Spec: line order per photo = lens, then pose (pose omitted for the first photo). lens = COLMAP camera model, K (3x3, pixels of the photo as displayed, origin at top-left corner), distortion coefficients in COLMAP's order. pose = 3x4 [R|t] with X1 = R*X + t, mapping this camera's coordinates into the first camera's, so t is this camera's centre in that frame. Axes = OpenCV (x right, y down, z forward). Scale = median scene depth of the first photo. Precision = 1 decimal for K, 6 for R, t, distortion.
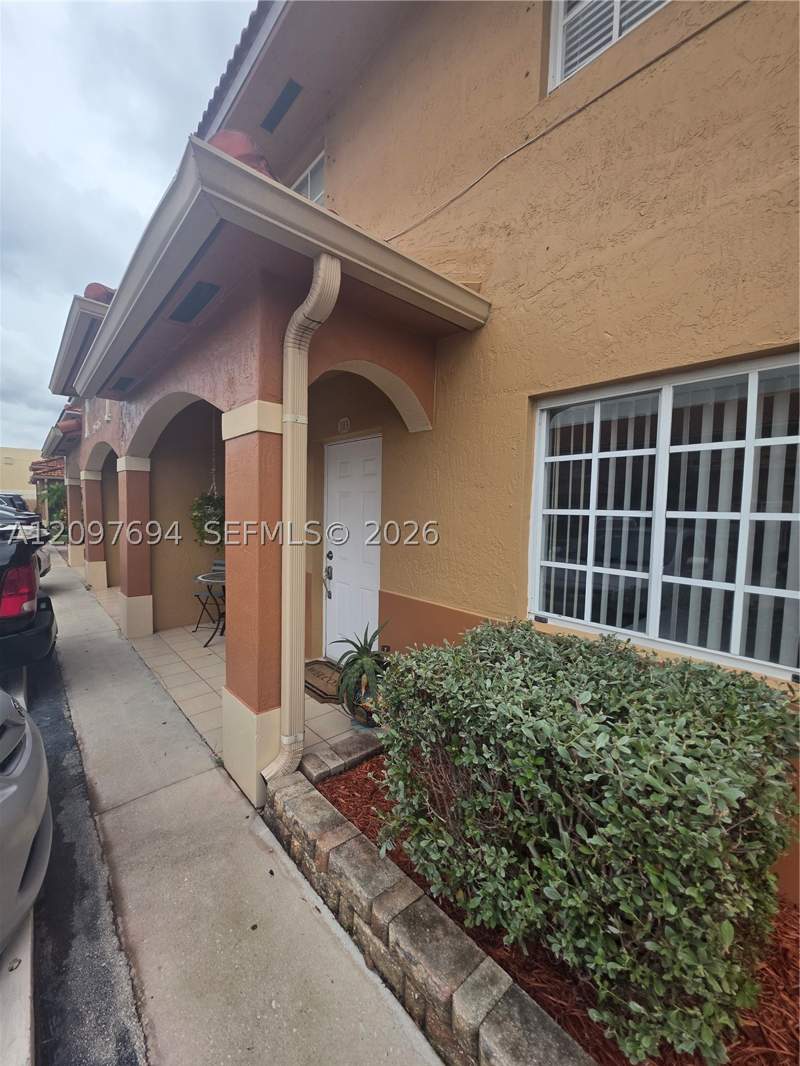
lens RADIAL K [[432.0, 0, 400.0], [0, 432.0, 533.0], [0, 0, 1]] dist [0.000199, -0.000012]
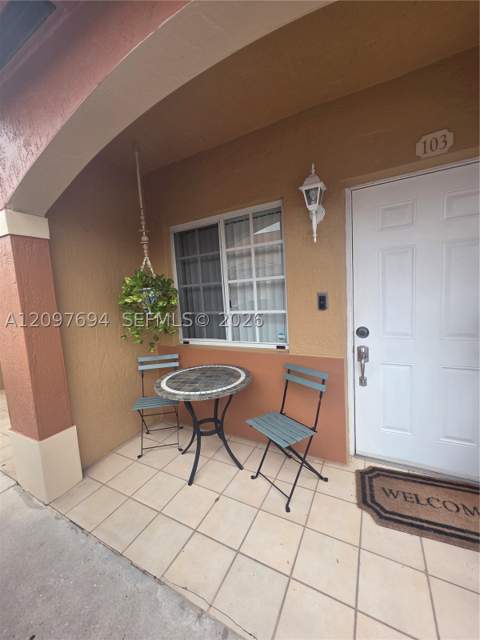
lens RADIAL K [[254.6, 0, 240.0], [0, 254.6, 320.0], [0, 0, 1]] dist [-0.001005, -0.000114]
pose [[0.935598, -0.114103, 0.334121, -0.524961], [0.101586, 0.993318, 0.054761, -0.019129], [-0.338137, -0.017292, 0.940938, 0.634223]]
